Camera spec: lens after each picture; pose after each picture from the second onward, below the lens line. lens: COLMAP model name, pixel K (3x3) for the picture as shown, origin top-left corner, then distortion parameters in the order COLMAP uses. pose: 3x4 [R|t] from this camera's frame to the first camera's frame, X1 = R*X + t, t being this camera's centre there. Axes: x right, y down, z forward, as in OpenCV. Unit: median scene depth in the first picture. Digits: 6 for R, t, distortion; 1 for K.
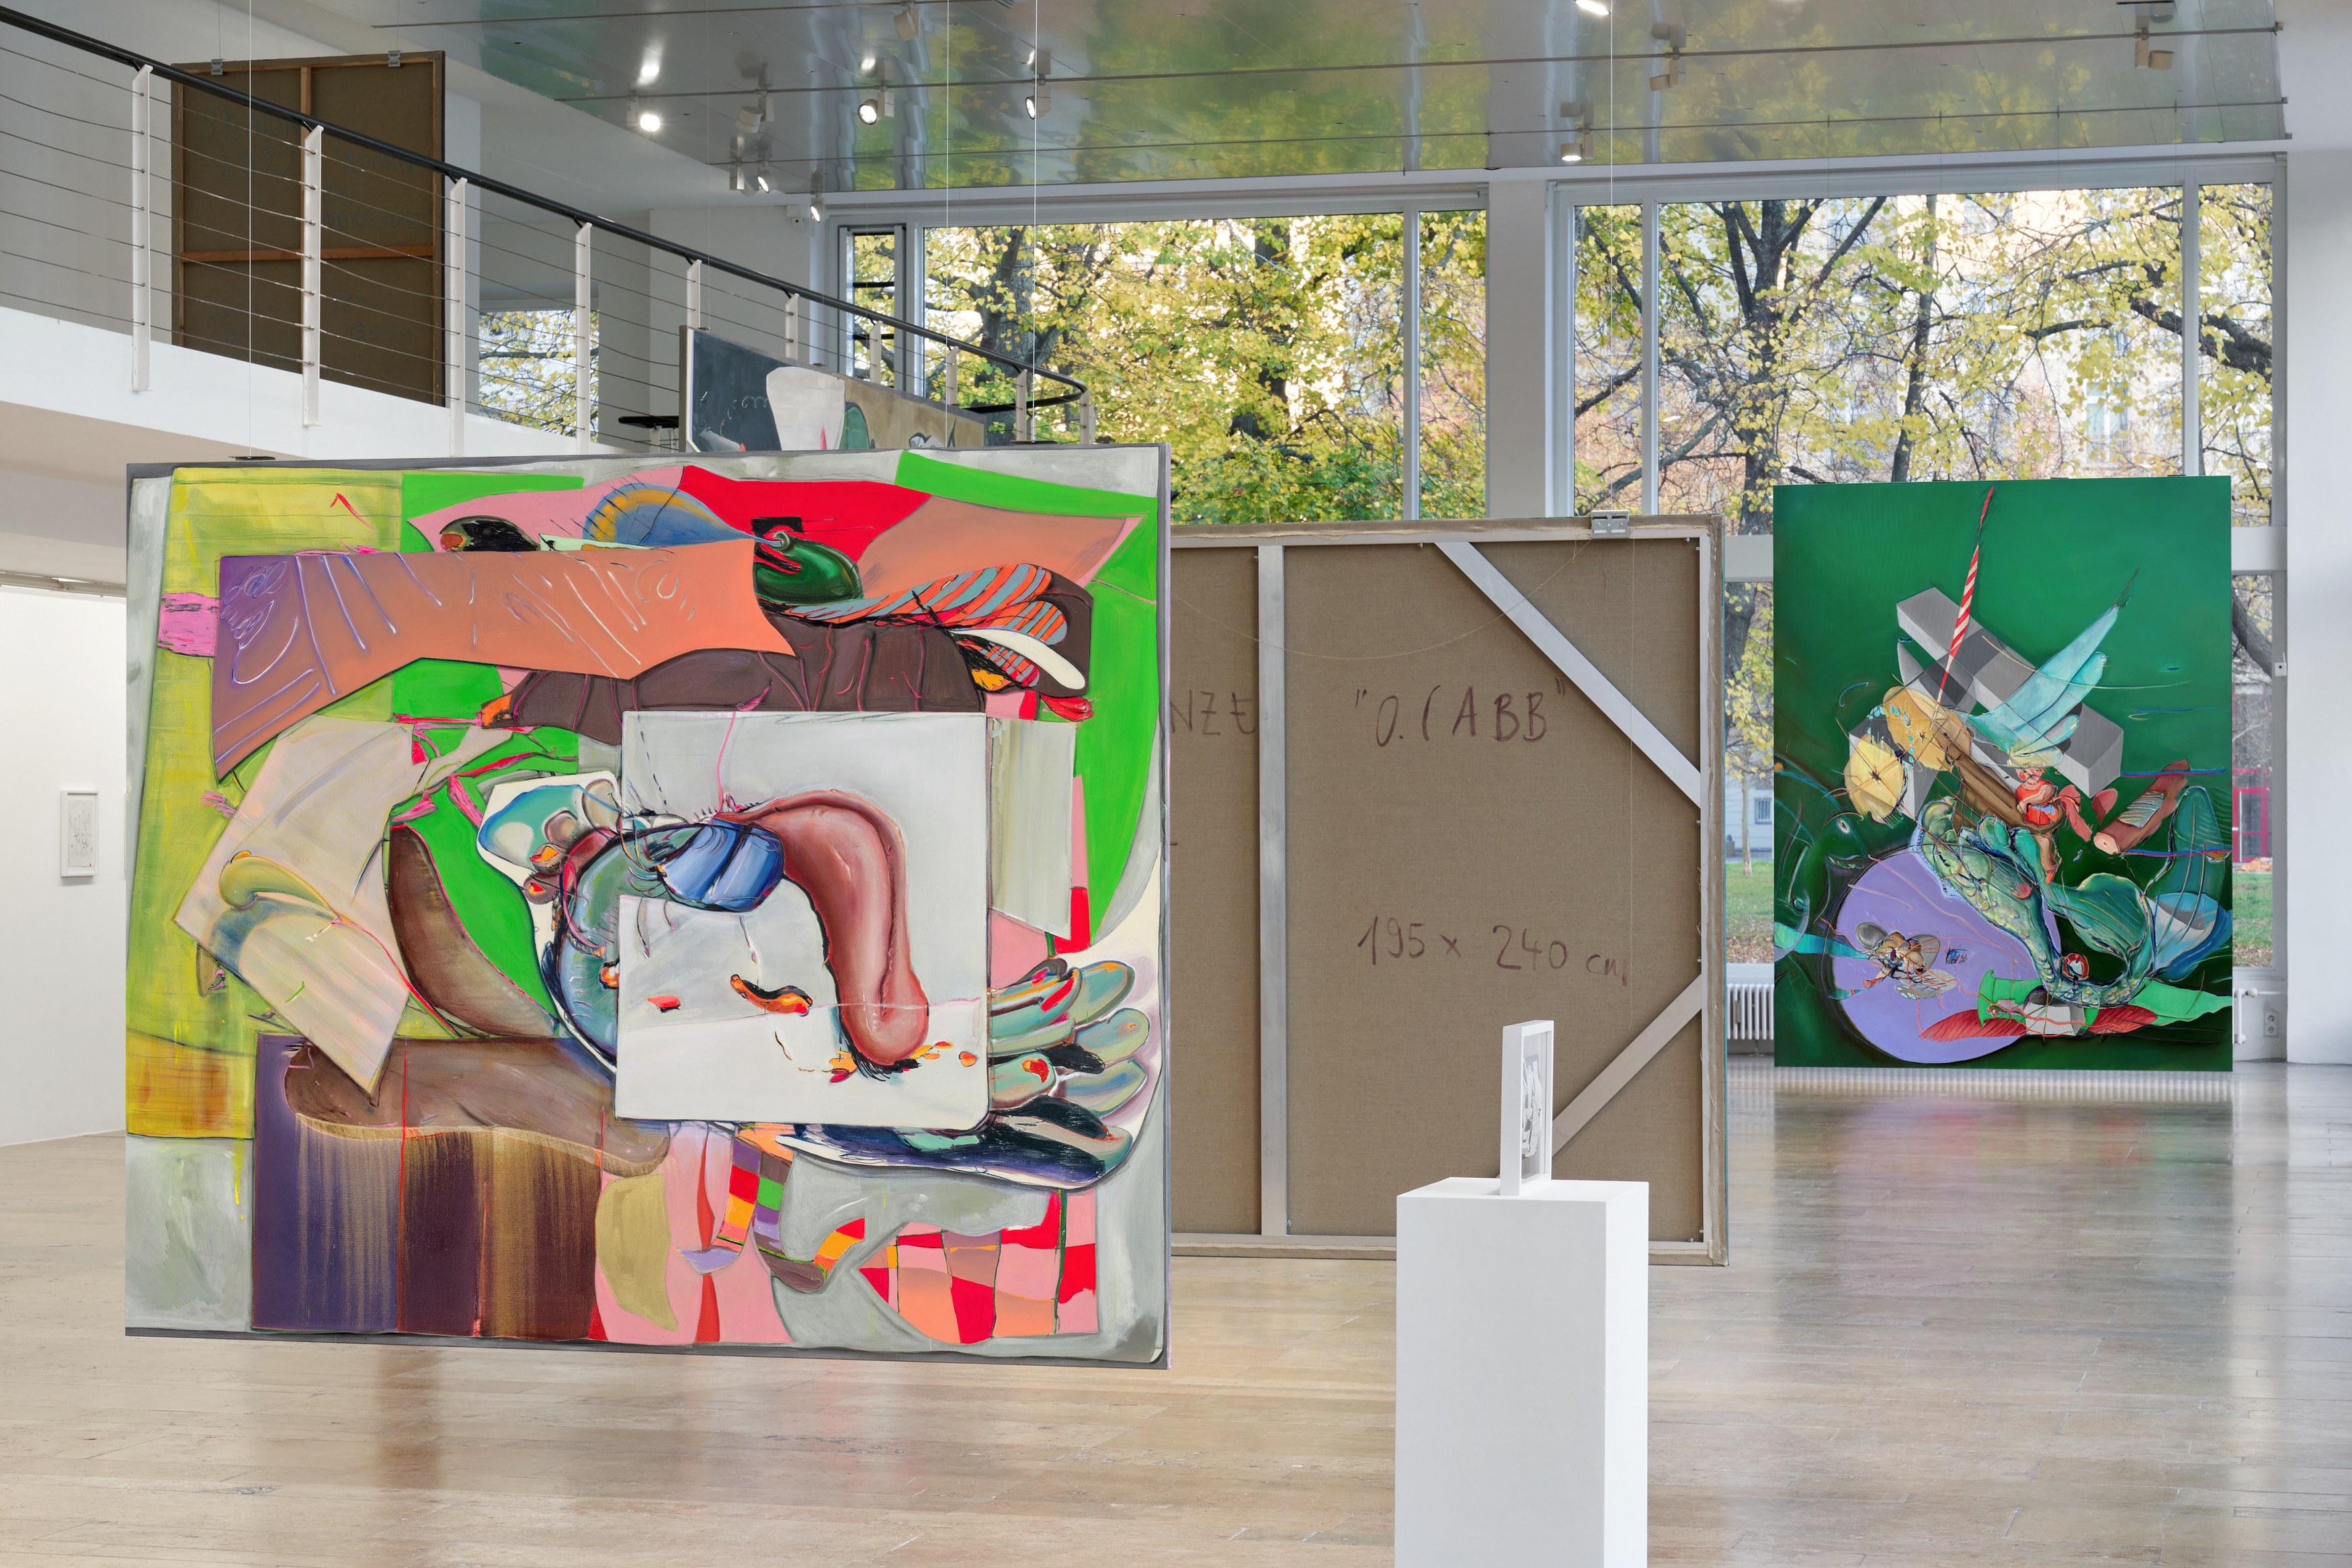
lens RADIAL K [[4989.4, 0, 1179.6], [0, 4989.4, 793.8], [0, 0, 1]] dist [0.160423, 0.000000]
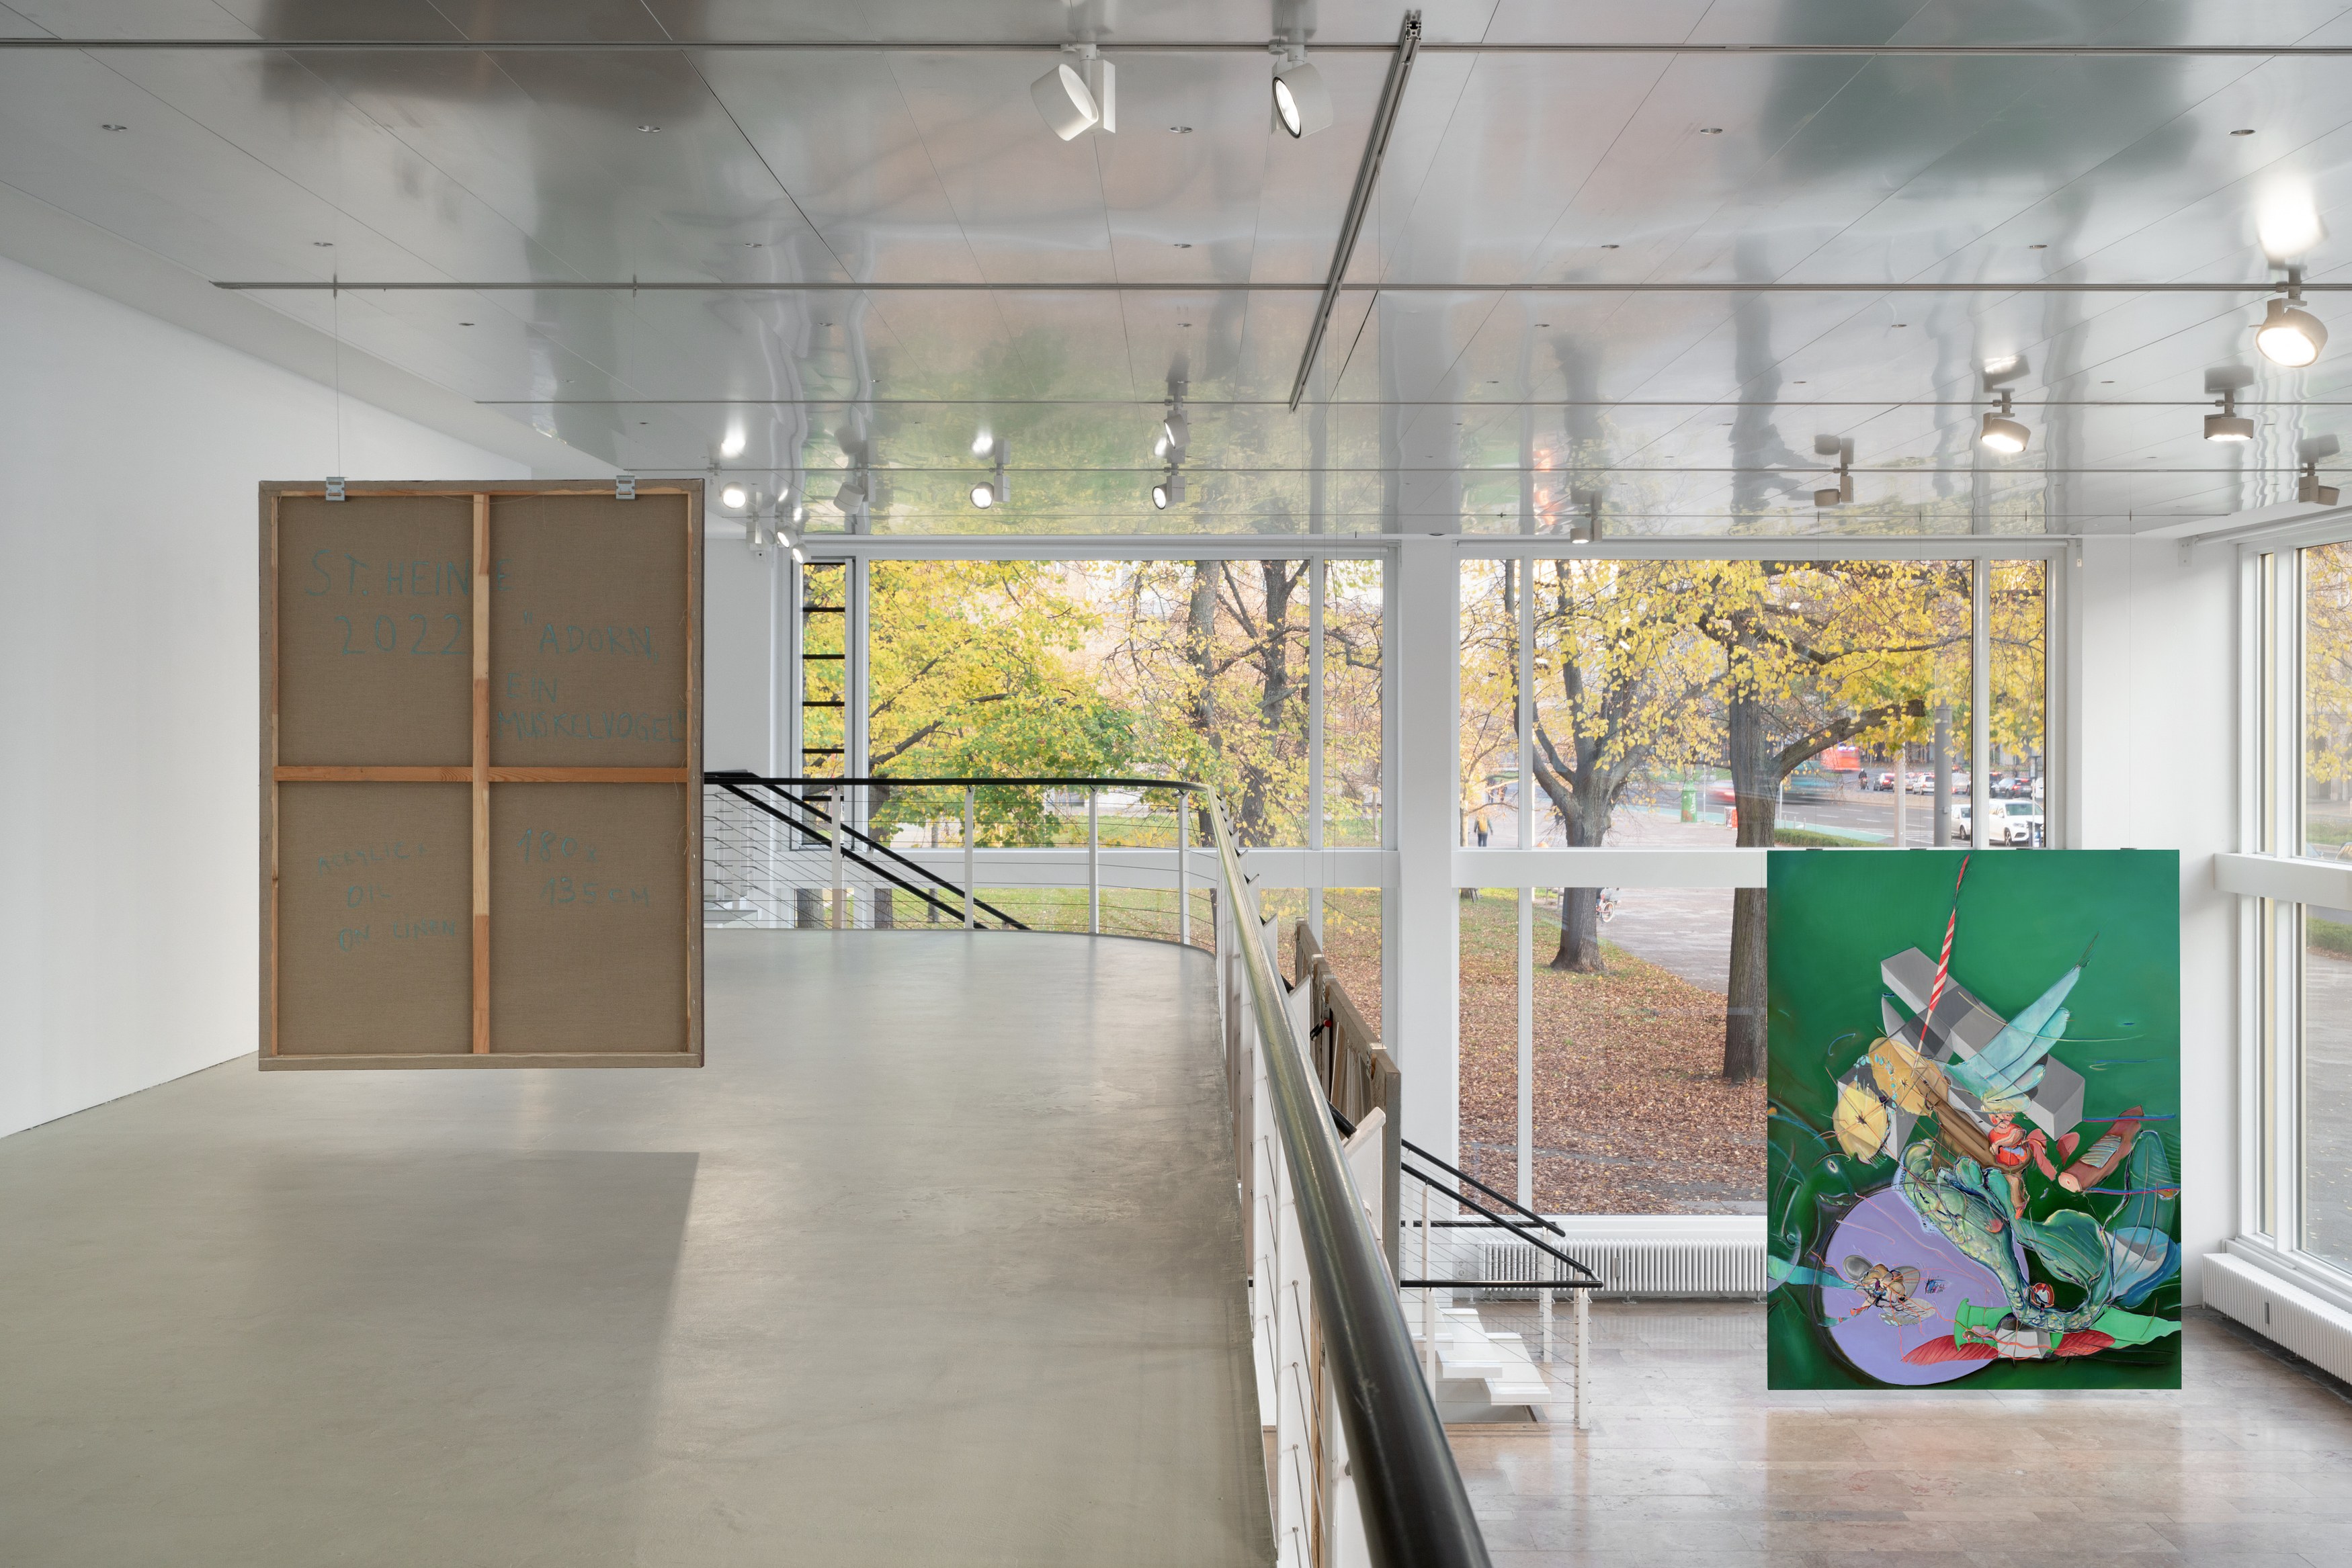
lens RADIAL K [[2302.5, 0, 1177.3], [0, 2302.5, 759.3], [0, 0, 1]] dist [0.096600, 0.000000]
pose [[0.965309, -0.006149, 0.261036, -0.136002], [-0.002662, 0.999439, 0.033386, -0.098727], [-0.261095, -0.032923, 0.964752, 0.558083]]
